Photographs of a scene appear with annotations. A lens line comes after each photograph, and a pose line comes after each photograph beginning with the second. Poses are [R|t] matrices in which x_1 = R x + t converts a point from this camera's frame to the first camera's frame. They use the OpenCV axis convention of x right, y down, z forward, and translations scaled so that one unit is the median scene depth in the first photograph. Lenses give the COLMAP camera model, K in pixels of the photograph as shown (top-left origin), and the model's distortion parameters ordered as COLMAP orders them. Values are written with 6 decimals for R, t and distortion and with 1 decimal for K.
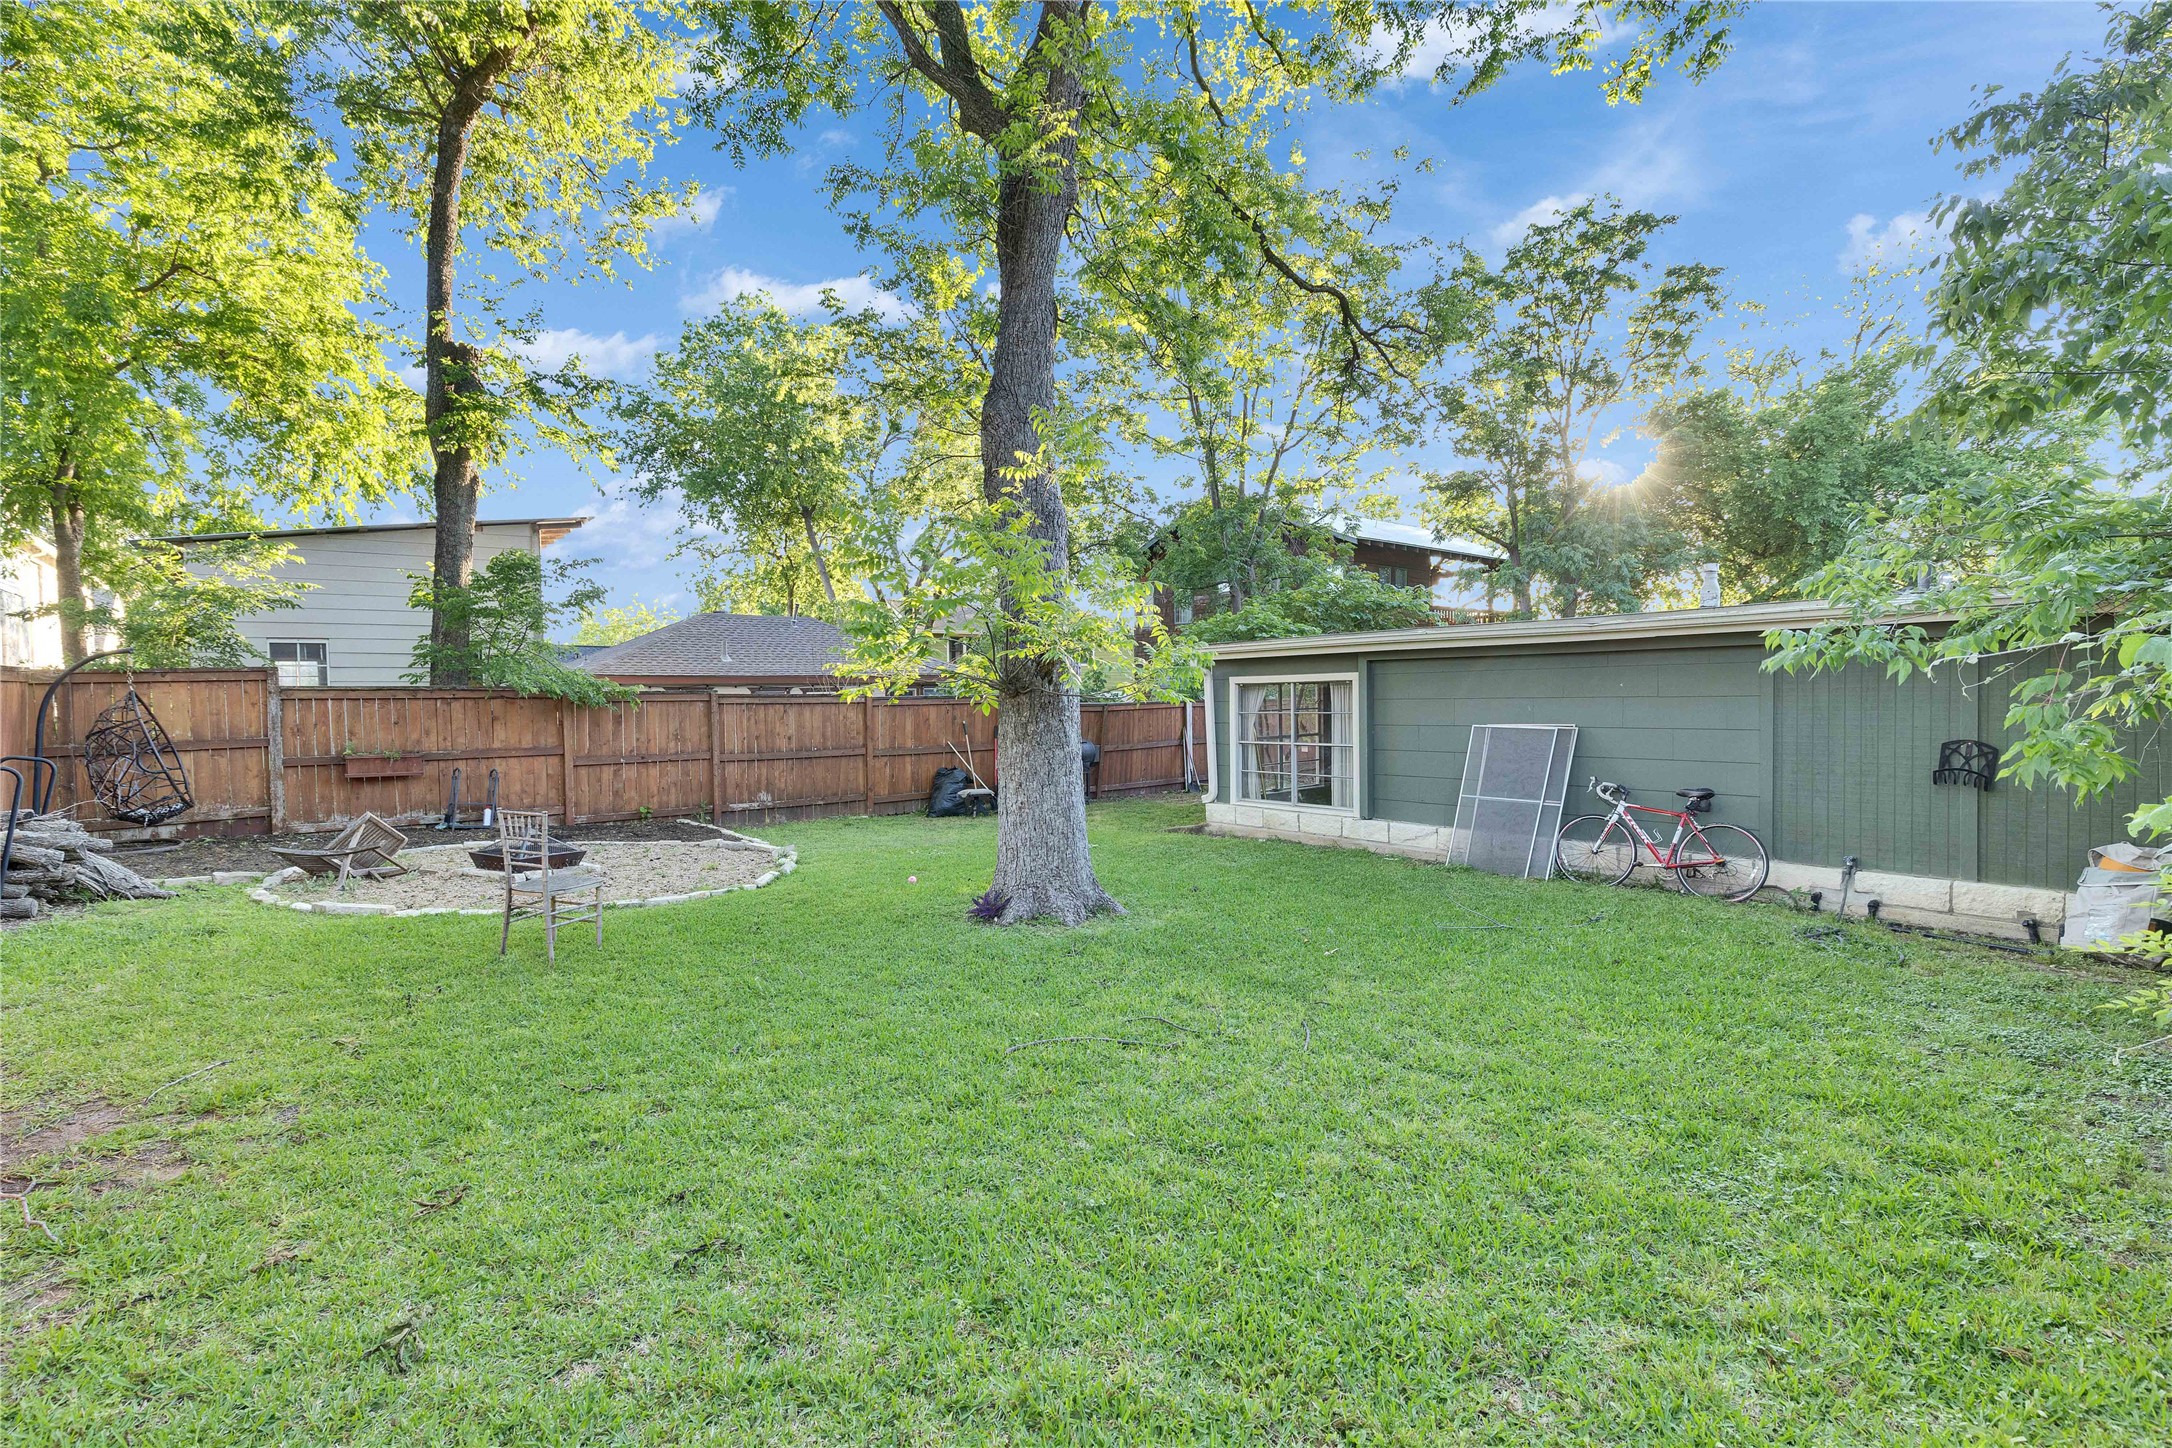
lens RADIAL K [[948.0, 0, 1103.0], [0, 948.0, 729.4], [0, 0, 1]] dist [0.002197, -0.001167]
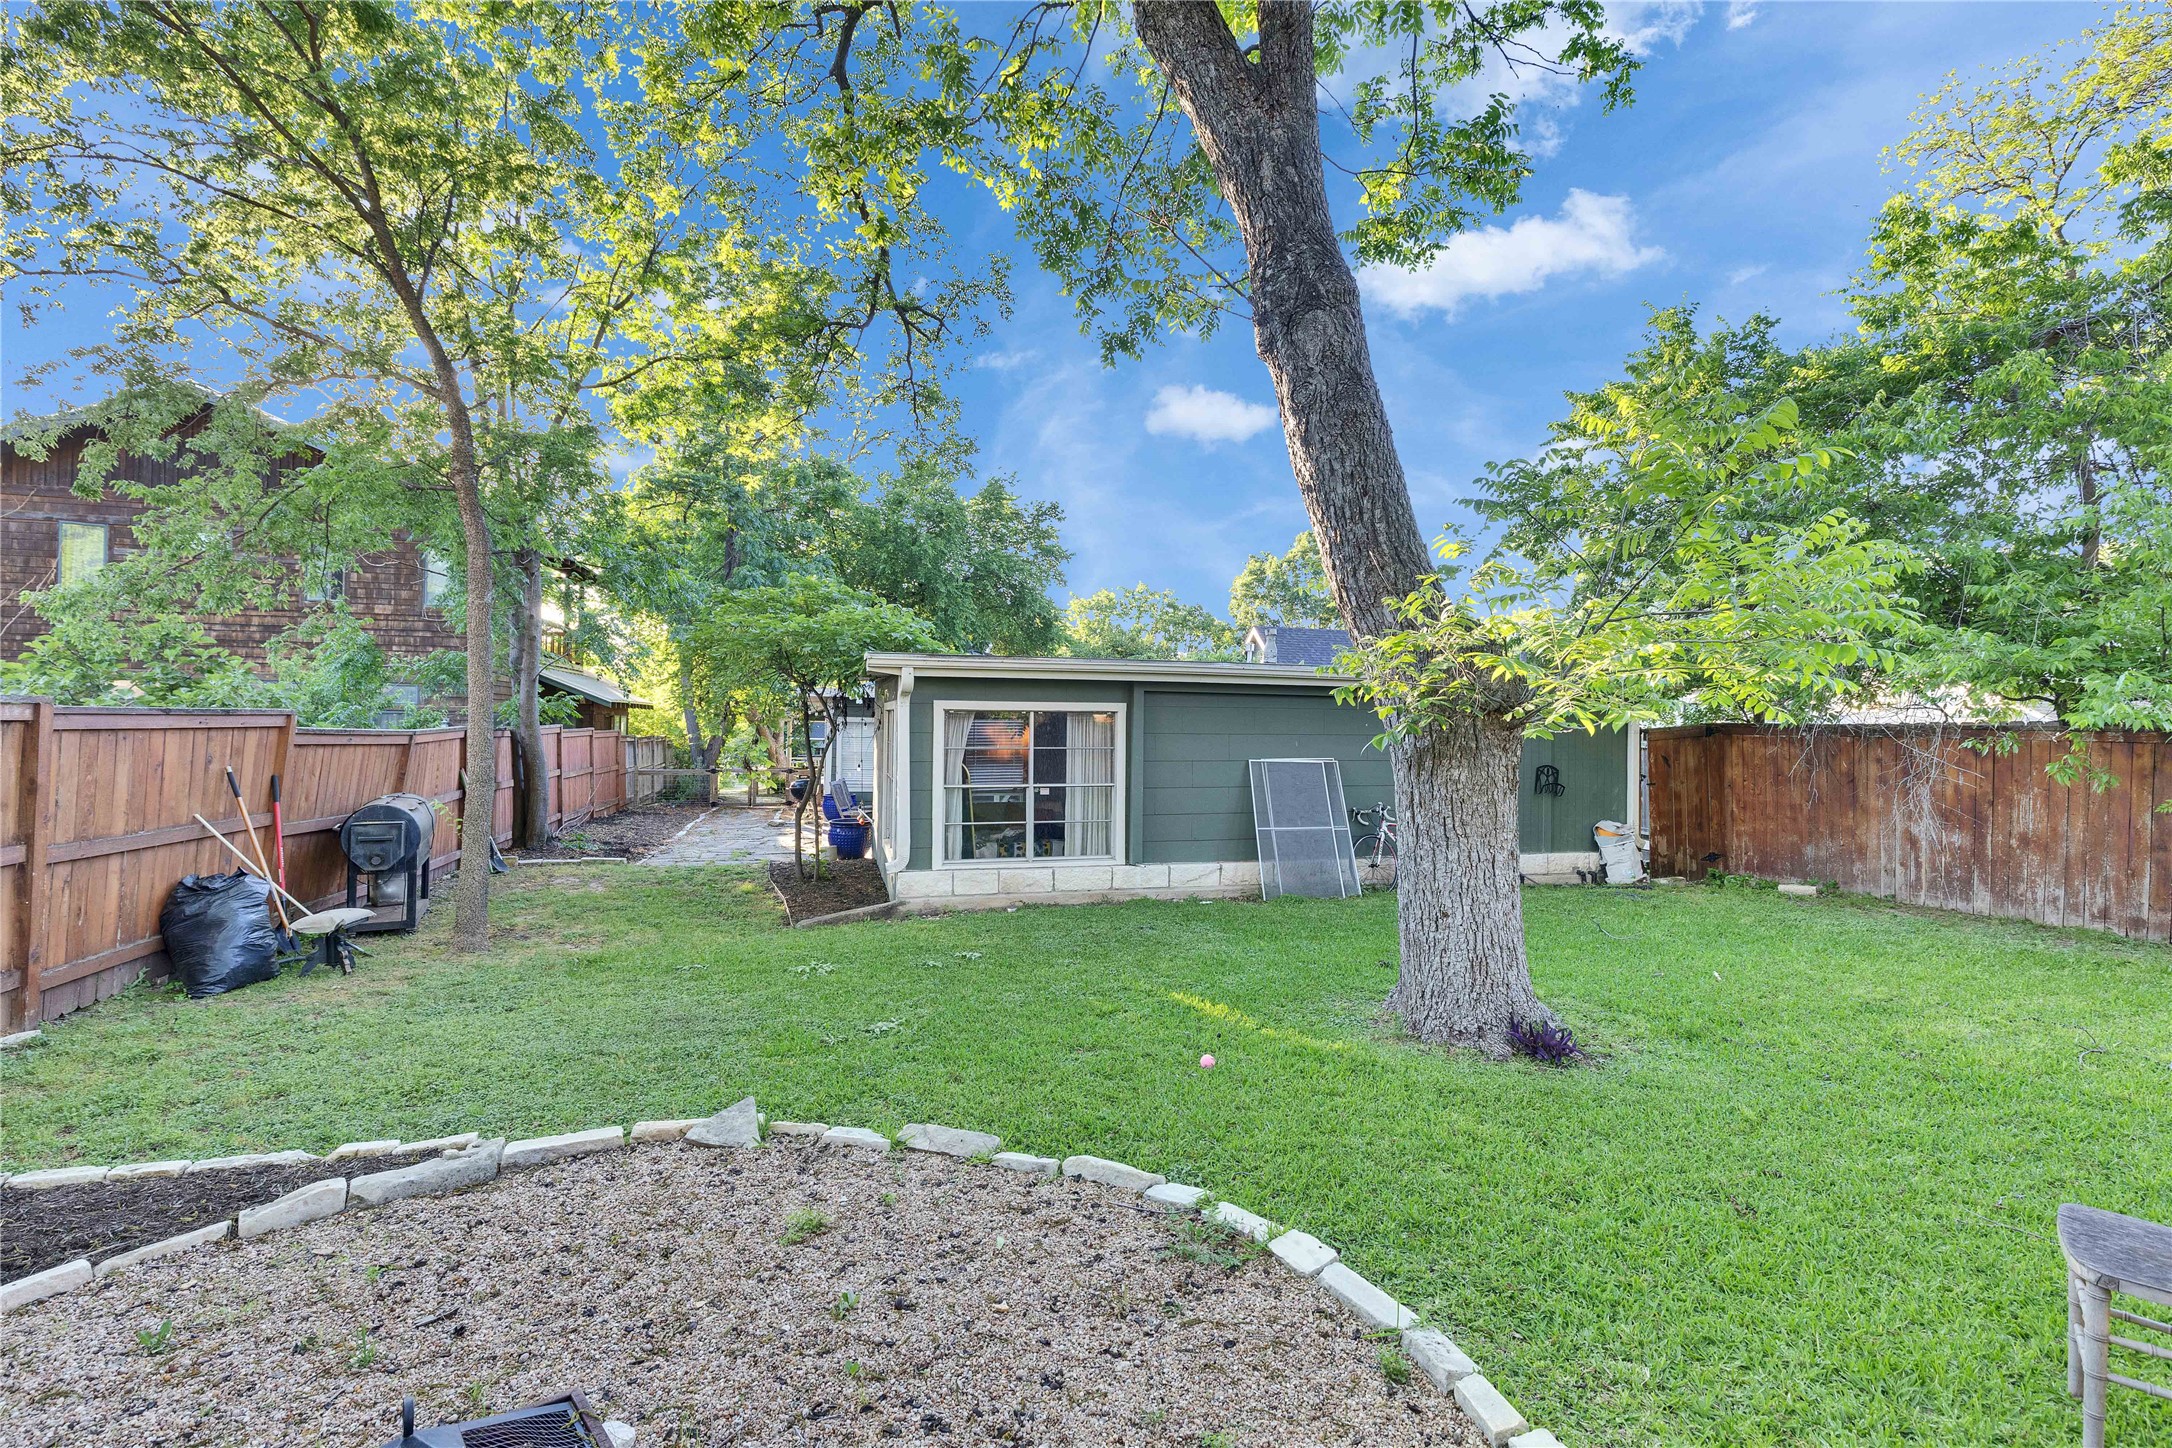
lens RADIAL K [[948.0, 0, 1083.4], [0, 948.0, 714.3], [0, 0, 1]] dist [0.002197, -0.001167]
pose [[0.404908, 0.029311, 0.913888, -0.541208], [0.011704, 0.999238, -0.037234, -0.015651], [-0.914283, 0.025773, 0.404256, 0.625980]]
